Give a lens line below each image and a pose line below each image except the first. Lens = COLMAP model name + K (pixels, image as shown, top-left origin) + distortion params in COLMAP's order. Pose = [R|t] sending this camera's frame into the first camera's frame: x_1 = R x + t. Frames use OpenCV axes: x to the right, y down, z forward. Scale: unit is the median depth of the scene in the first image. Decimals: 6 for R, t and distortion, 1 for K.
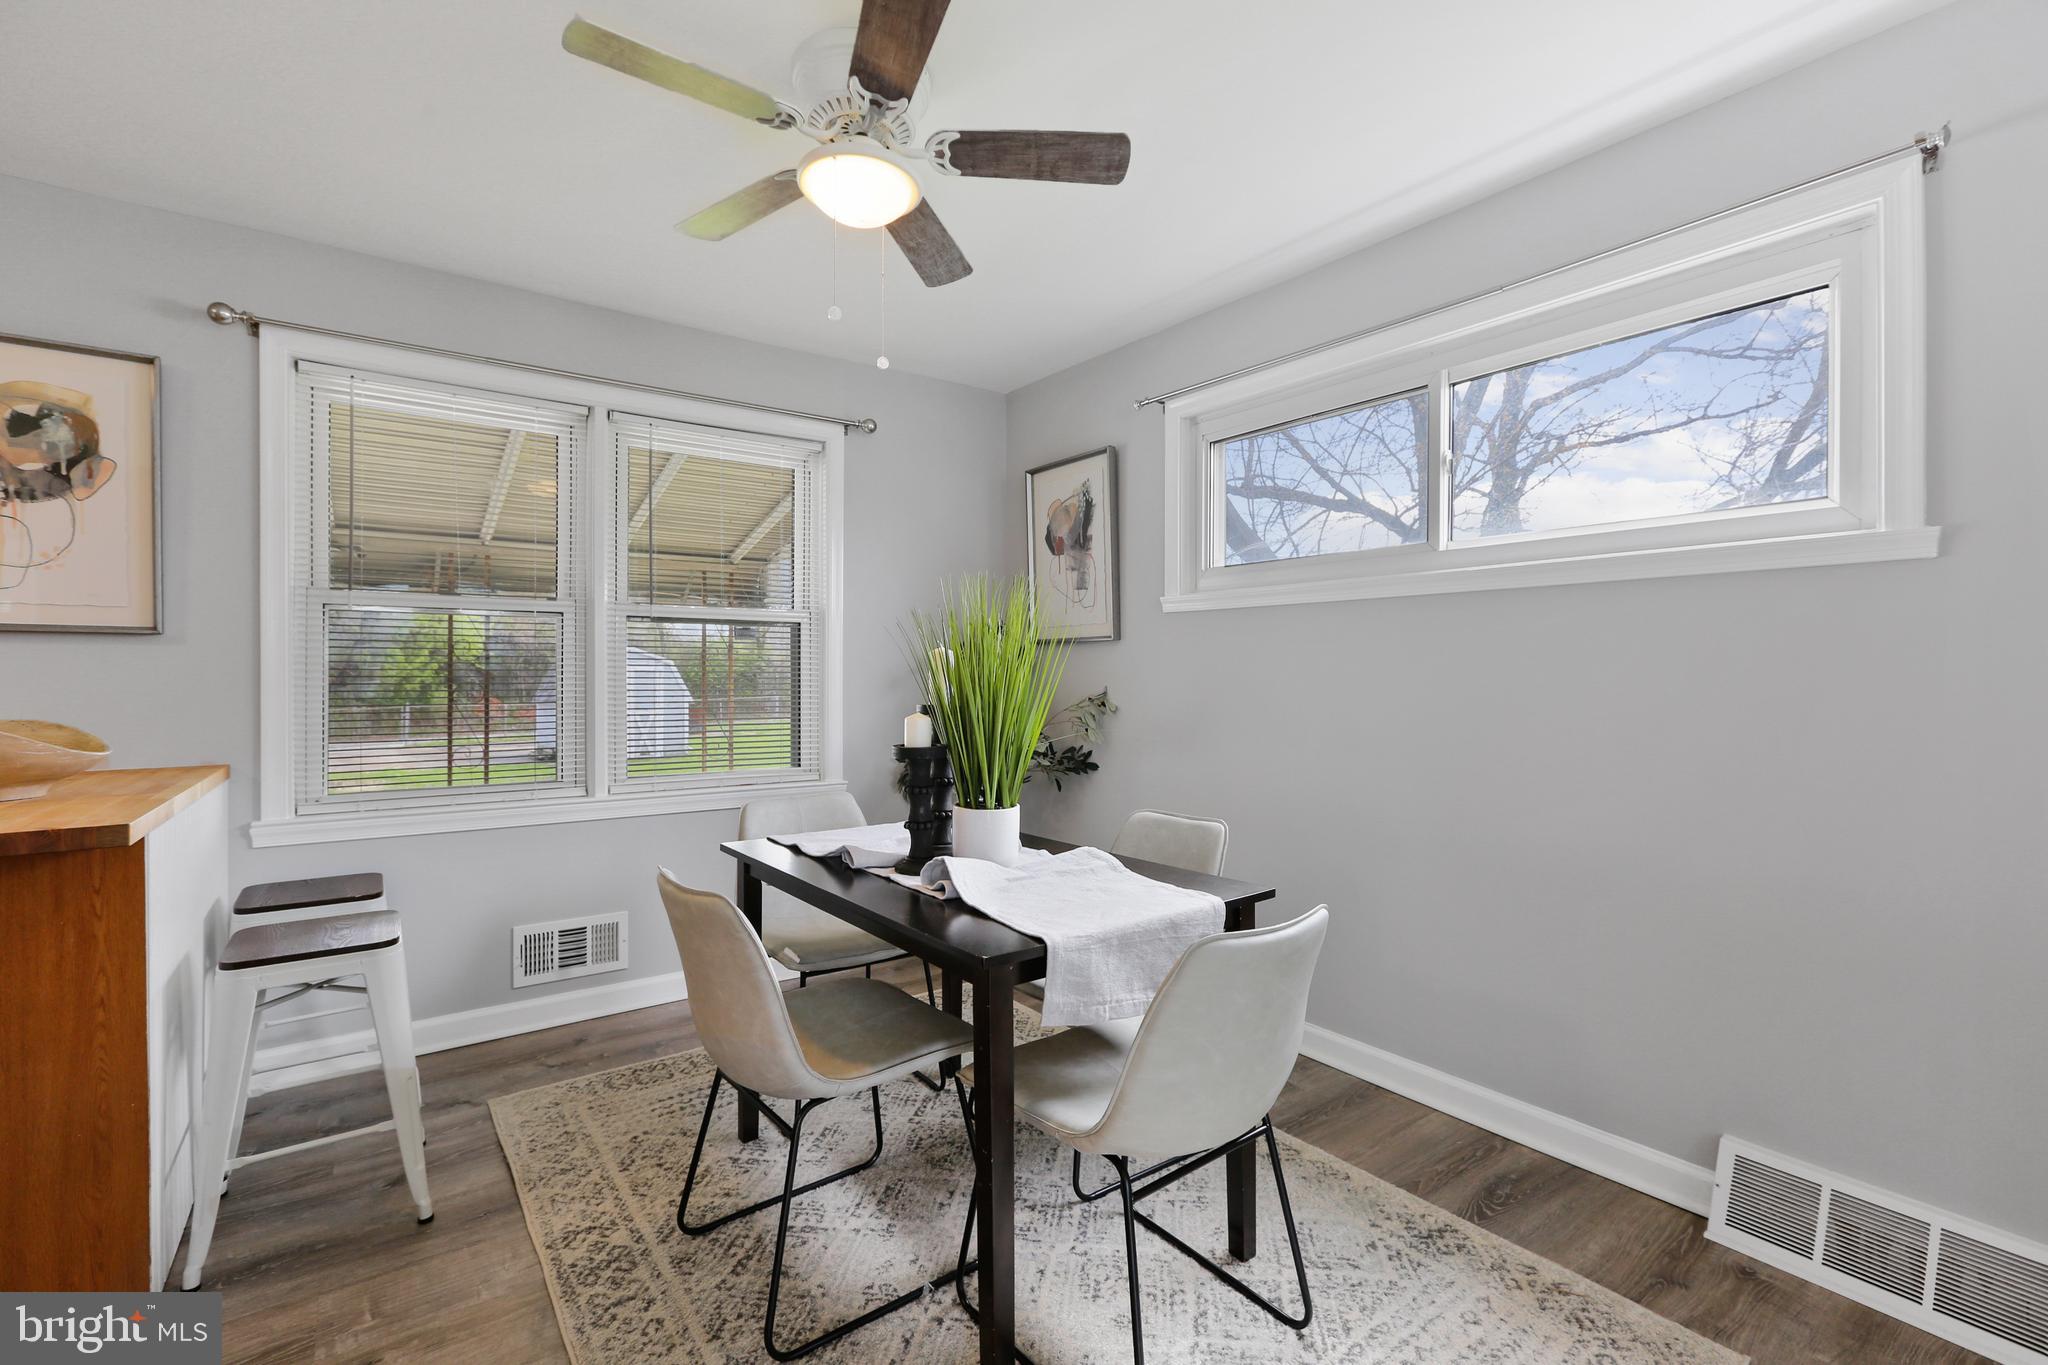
lens RADIAL K [[903.3, 0, 1024.0], [0, 903.3, 682.5], [0, 0, 1]] dist [-0.004435, 0.000389]
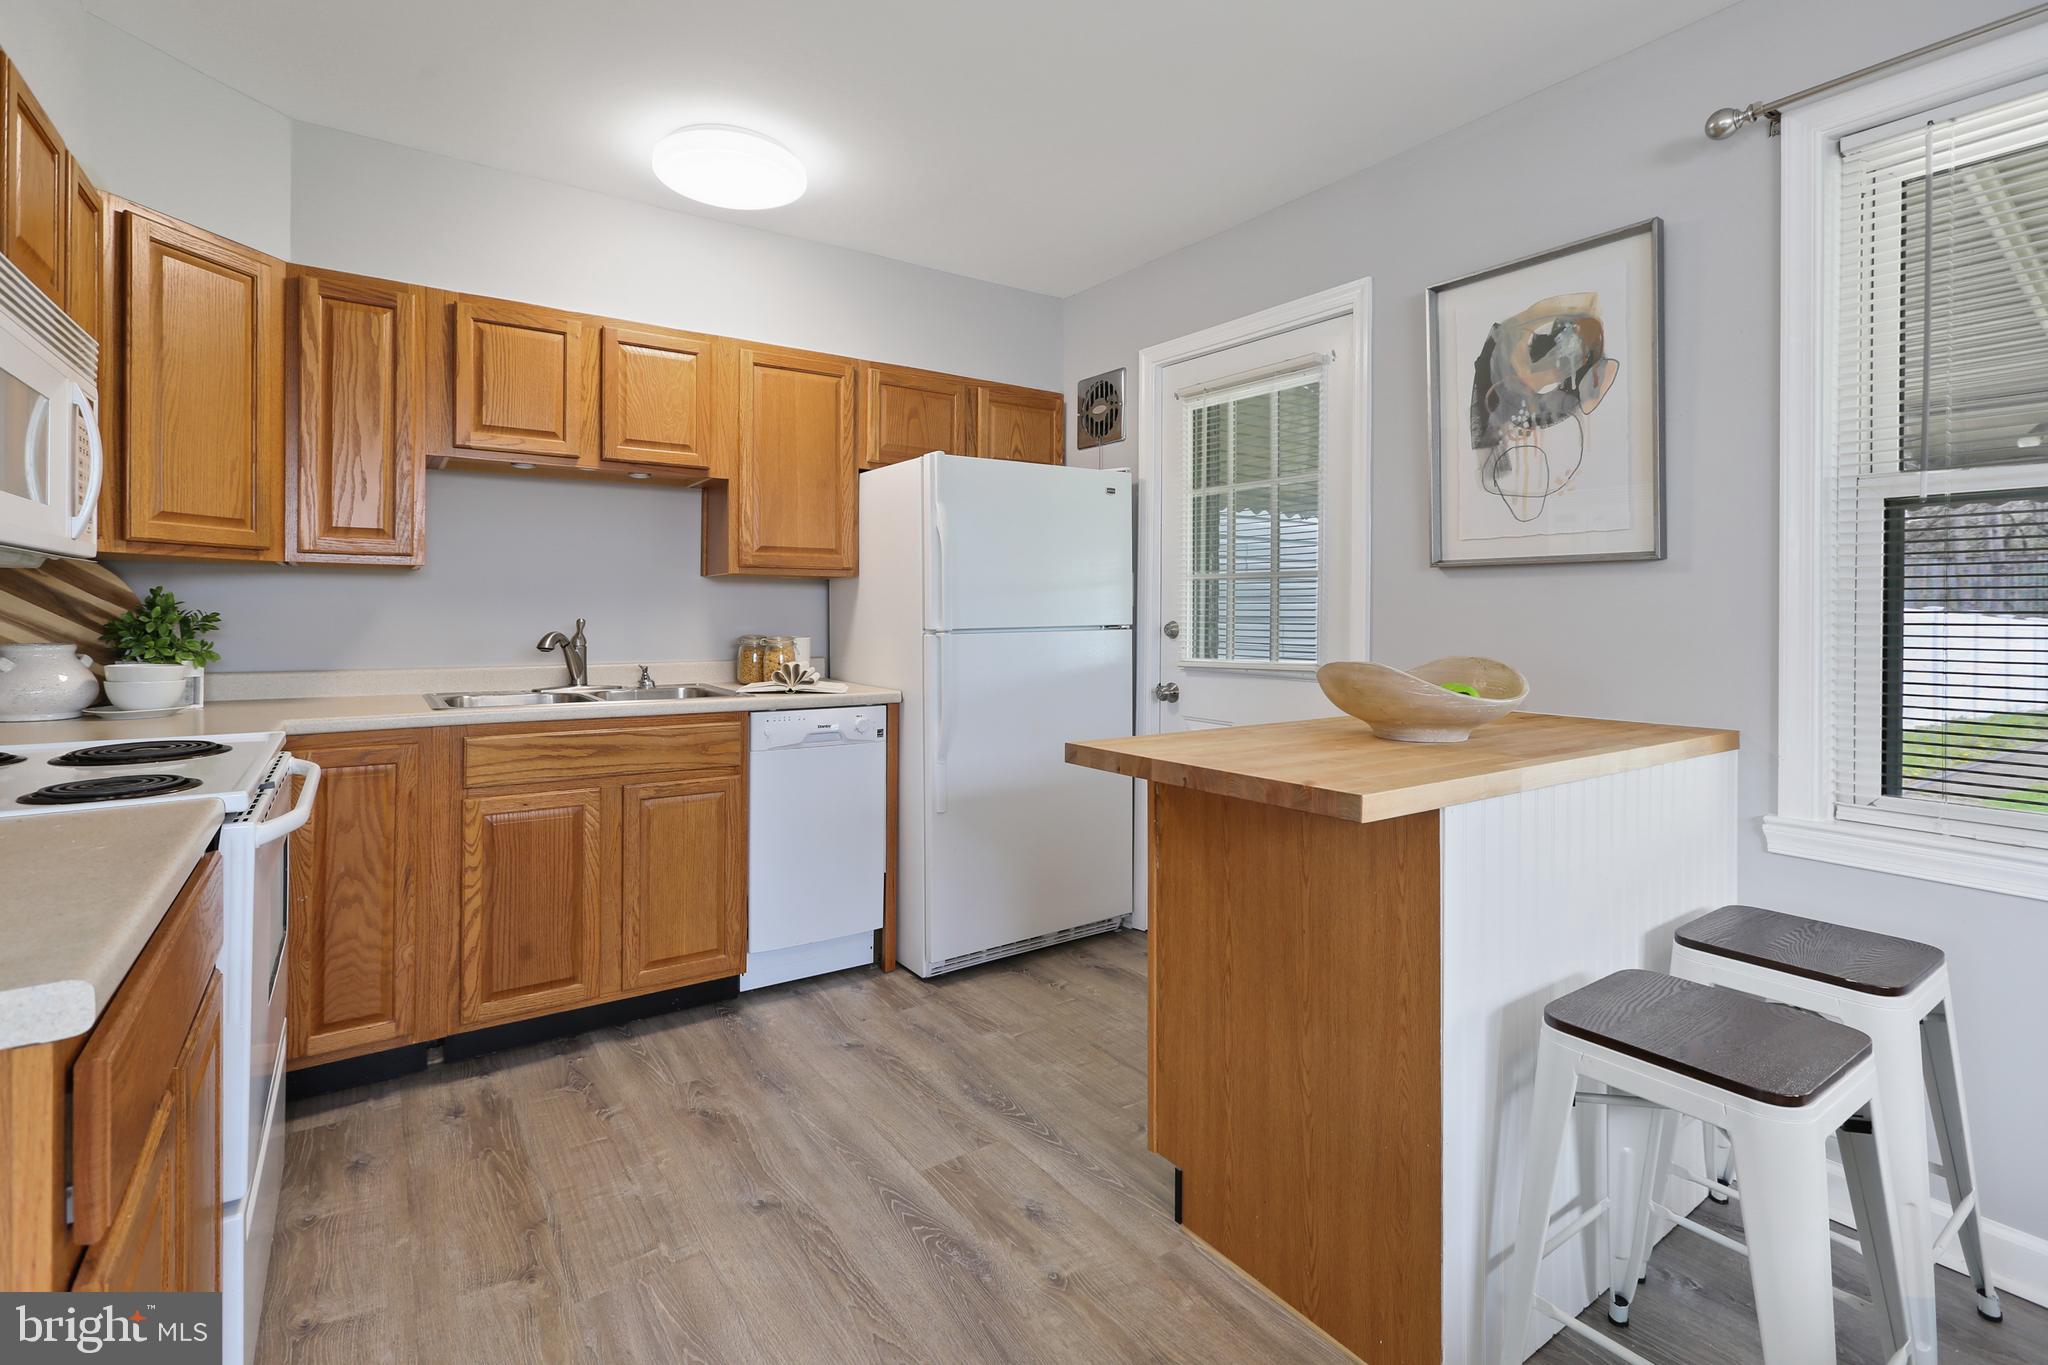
lens RADIAL K [[943.7, 0, 1012.2], [0, 943.7, 612.3], [0, 0, 1]] dist [-0.000633, 0.000533]
pose [[-0.022783, 0.000731, -0.999740, -0.101961], [-0.010014, 0.999949, 0.000959, -0.001348], [0.999690, 0.010033, -0.022775, 0.458034]]
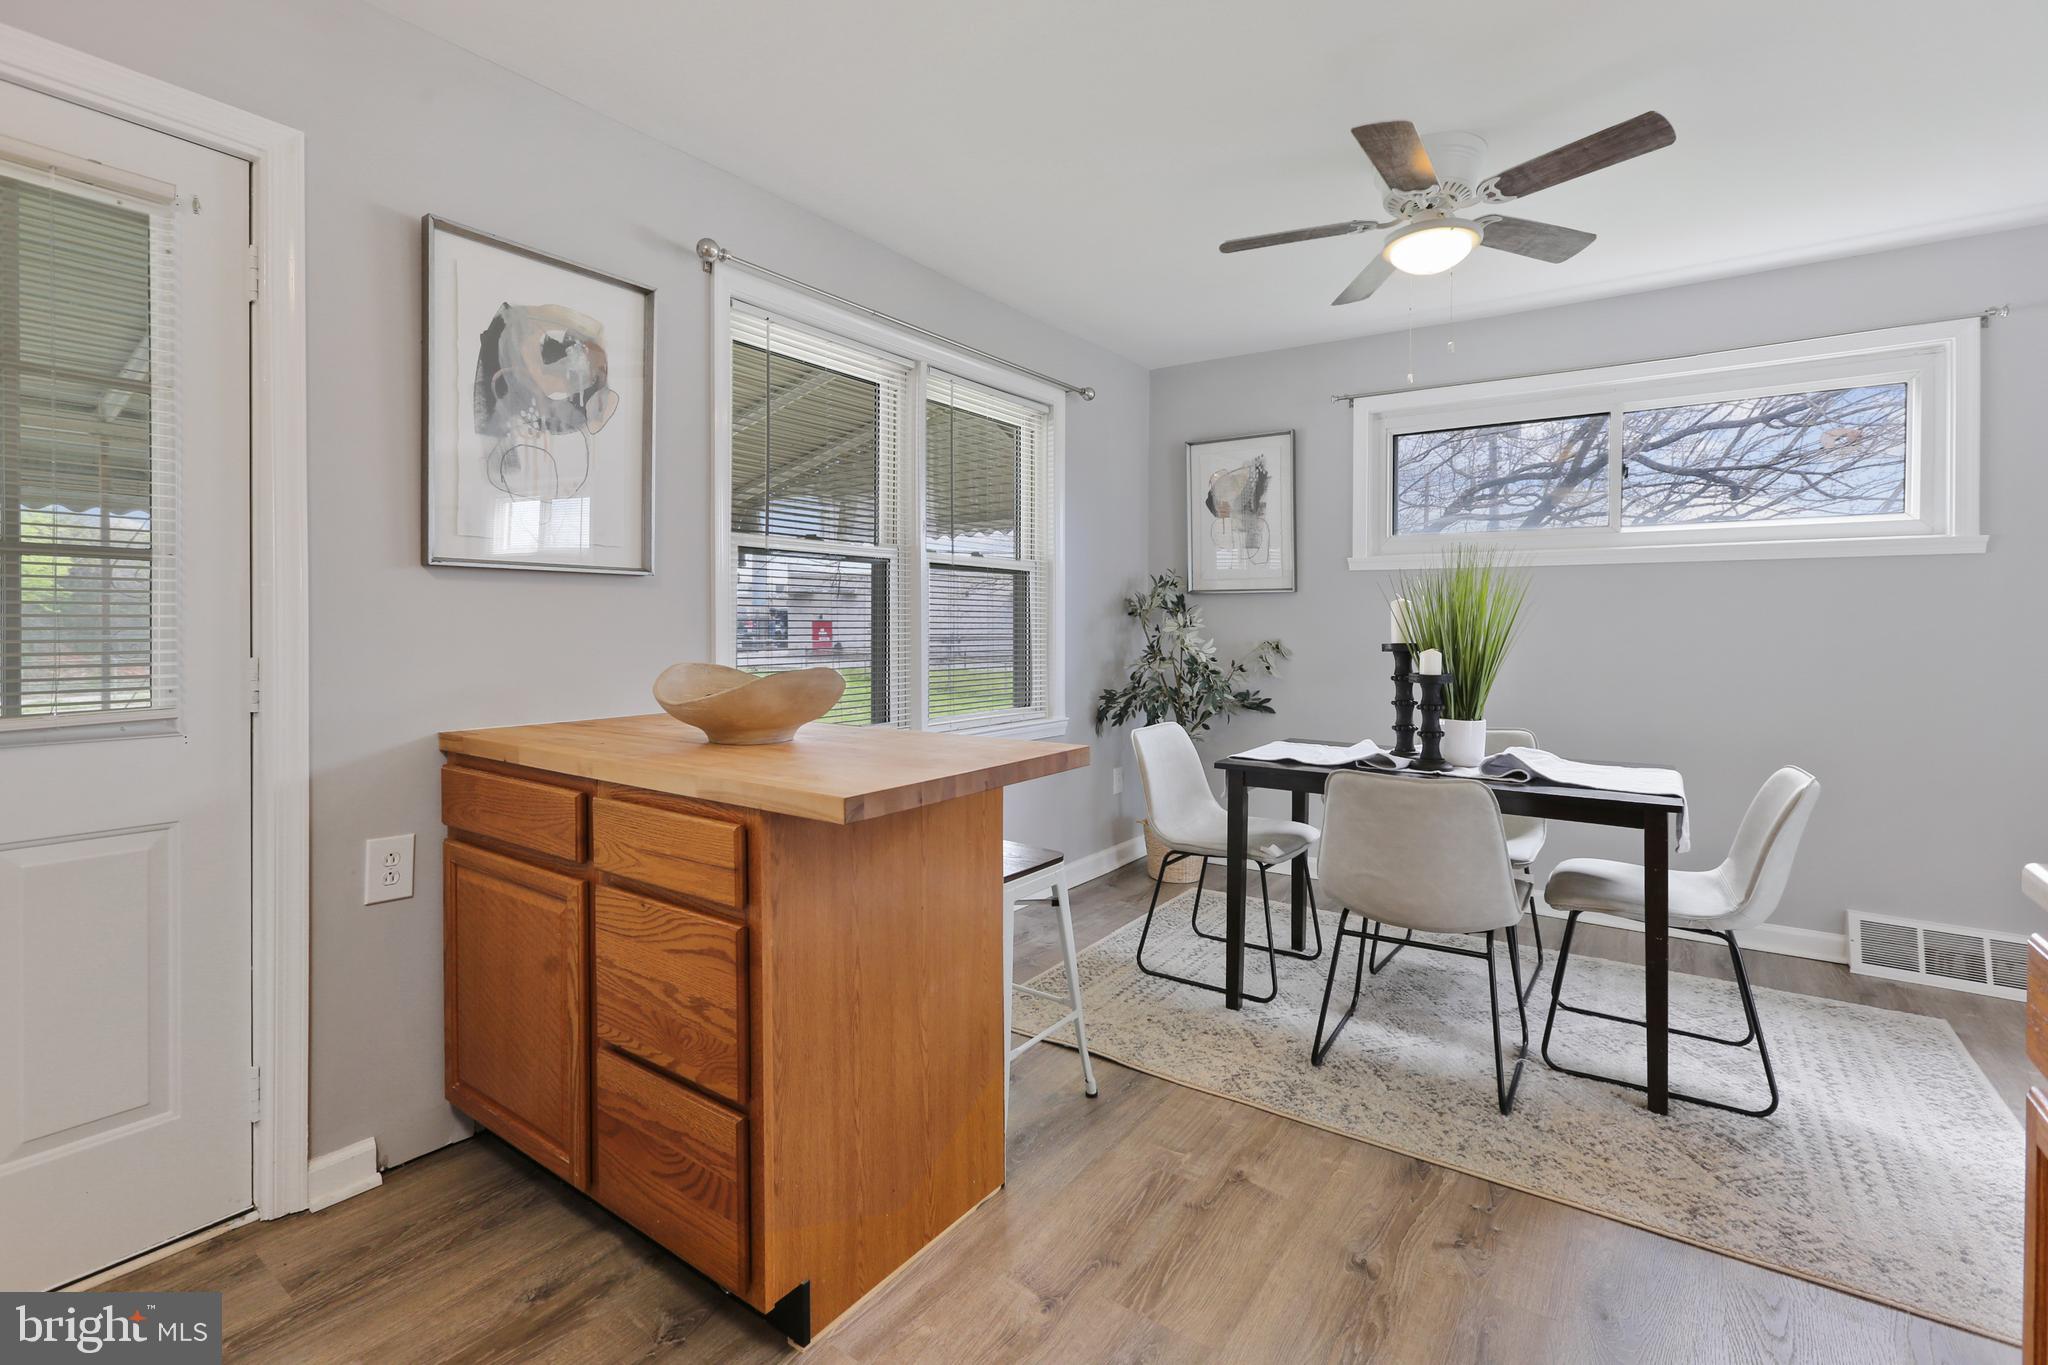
lens RADIAL K [[930.8, 0, 1015.6], [0, 930.8, 638.5], [0, 0, 1]] dist [-0.004304, 0.000526]
pose [[0.948763, -0.003398, 0.315971, -0.948000], [0.000796, 0.999965, 0.008363, 0.004988], [-0.315988, -0.007683, 0.948732, -0.073731]]
